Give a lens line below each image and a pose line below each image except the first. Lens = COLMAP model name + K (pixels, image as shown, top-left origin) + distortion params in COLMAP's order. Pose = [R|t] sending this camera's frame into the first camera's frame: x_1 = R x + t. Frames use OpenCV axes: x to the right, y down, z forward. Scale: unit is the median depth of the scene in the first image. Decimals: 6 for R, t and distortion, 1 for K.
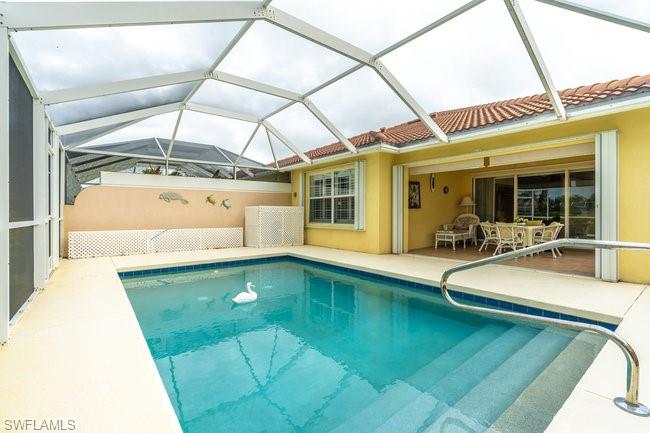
lens RADIAL K [[294.8, 0, 325.0], [0, 294.8, 216.5], [0, 0, 1]] dist [-0.000291, 0.000064]
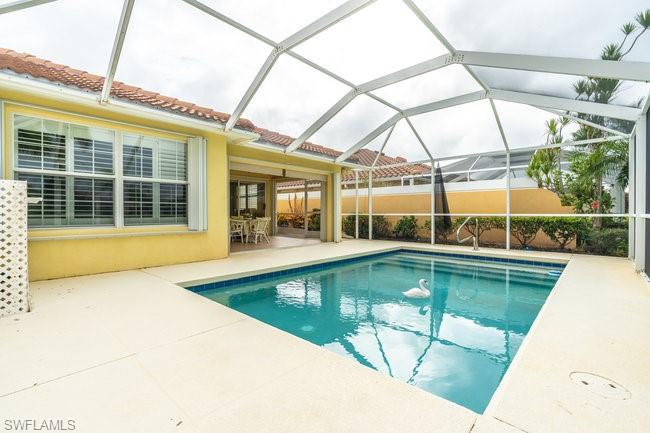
lens RADIAL K [[294.8, 0, 325.0], [0, 294.8, 216.5], [0, 0, 1]] dist [-0.000291, 0.000064]
pose [[-0.164541, -0.013970, 0.986271, -0.644041], [0.007133, 0.999857, 0.015352, 0.000107], [-0.986344, 0.009561, -0.164418, 0.801110]]
